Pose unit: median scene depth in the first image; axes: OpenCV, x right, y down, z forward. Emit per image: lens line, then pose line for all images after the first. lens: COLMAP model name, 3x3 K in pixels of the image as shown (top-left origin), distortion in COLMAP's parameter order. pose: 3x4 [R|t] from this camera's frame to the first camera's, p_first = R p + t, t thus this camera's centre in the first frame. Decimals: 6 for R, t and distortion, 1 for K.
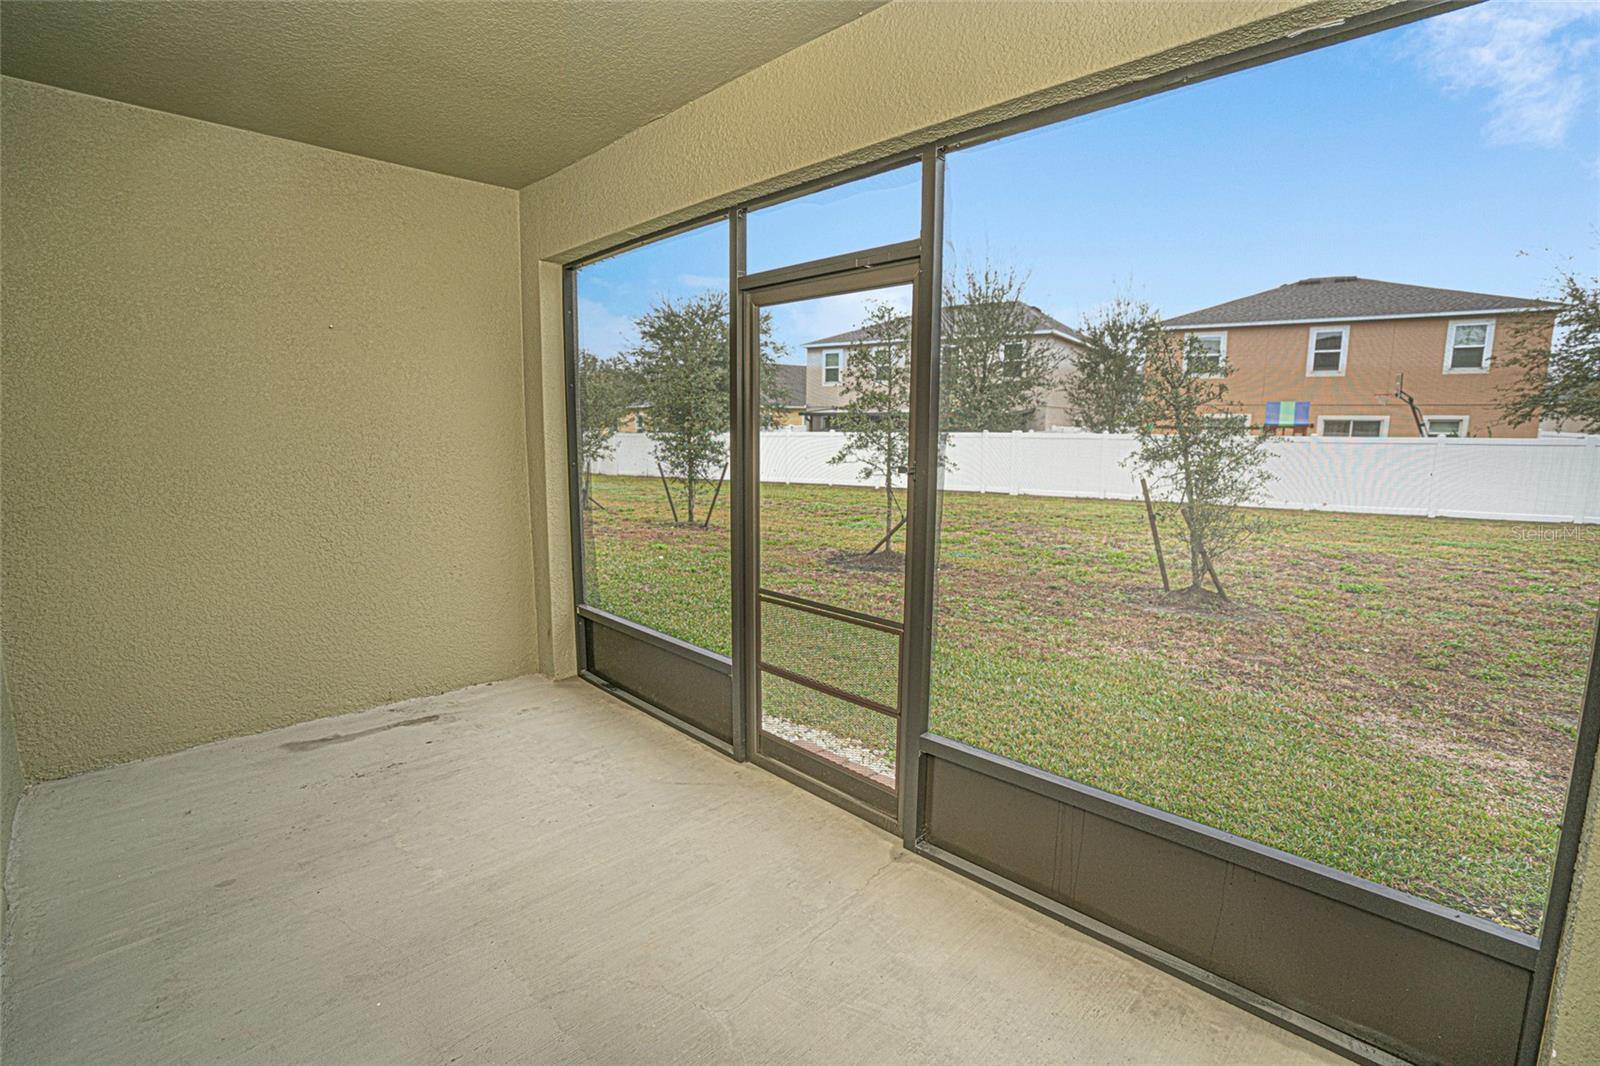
lens RADIAL K [[735.4, 0, 797.3], [0, 735.4, 527.1], [0, 0, 1]] dist [-0.011837, 0.003912]
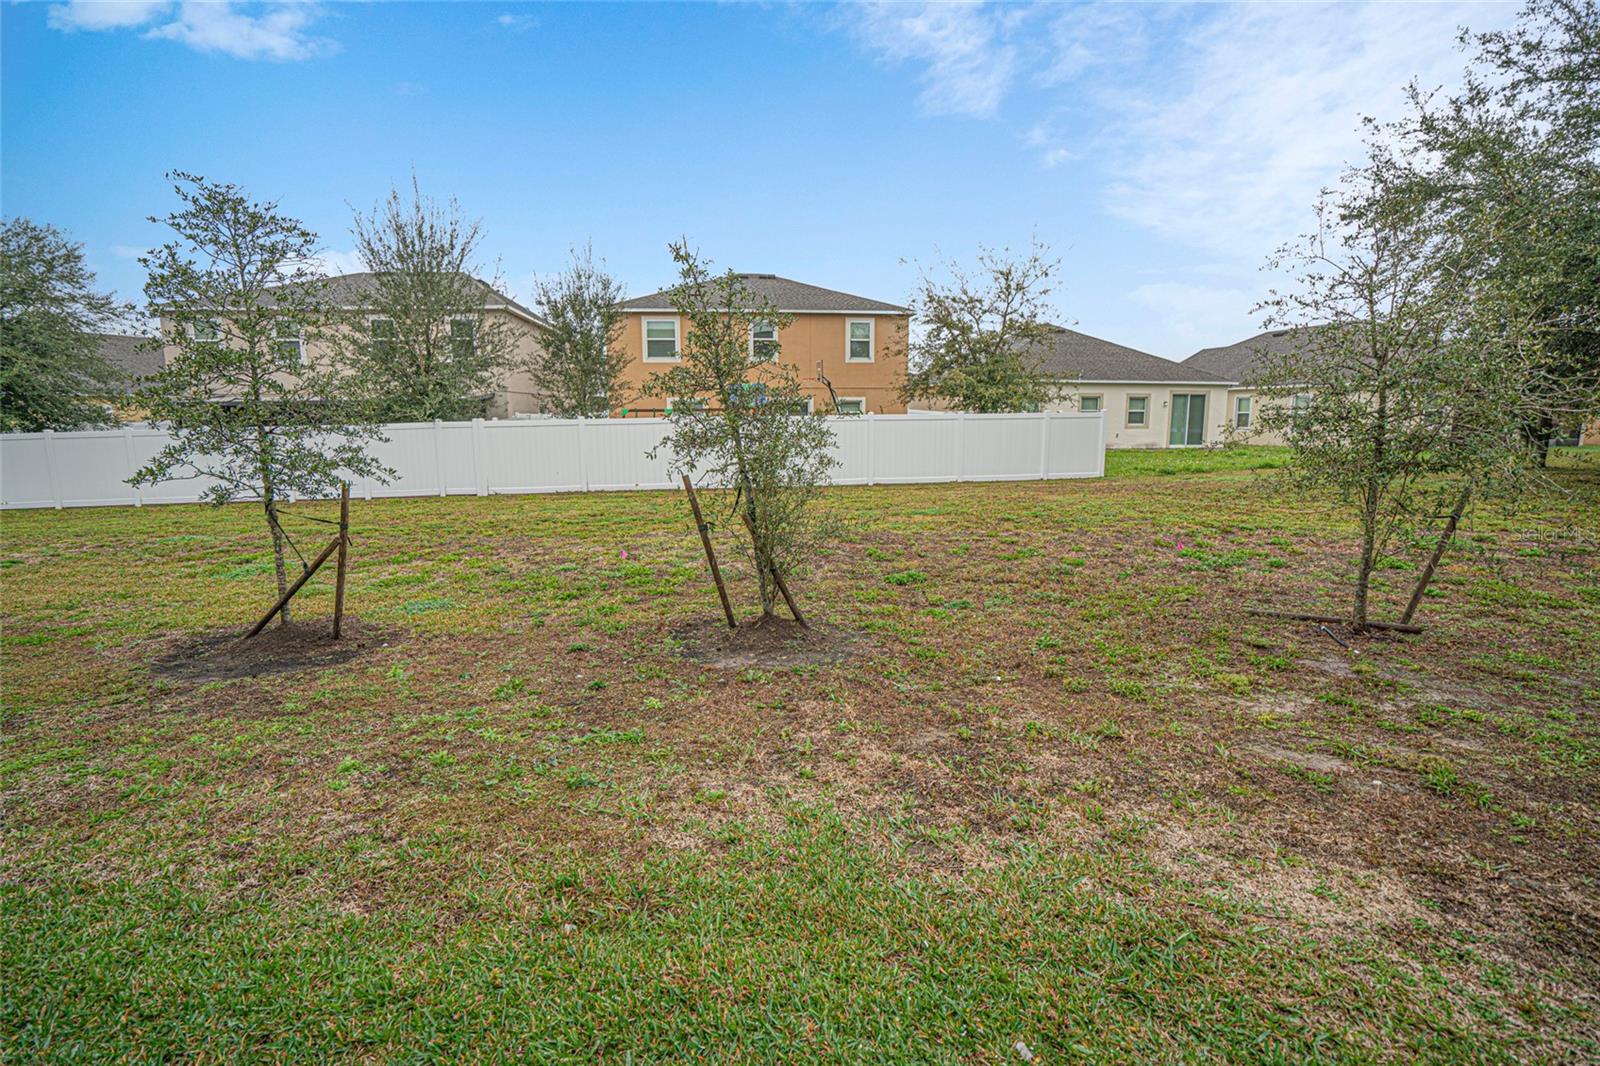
lens RADIAL K [[735.4, 0, 770.1], [0, 735.4, 506.4], [0, 0, 1]] dist [-0.011837, 0.003912]
pose [[0.781492, -0.095340, 0.616588, 0.037492], [0.104469, 0.994299, 0.021335, -0.016733], [-0.615107, 0.047742, 0.786997, 0.154332]]
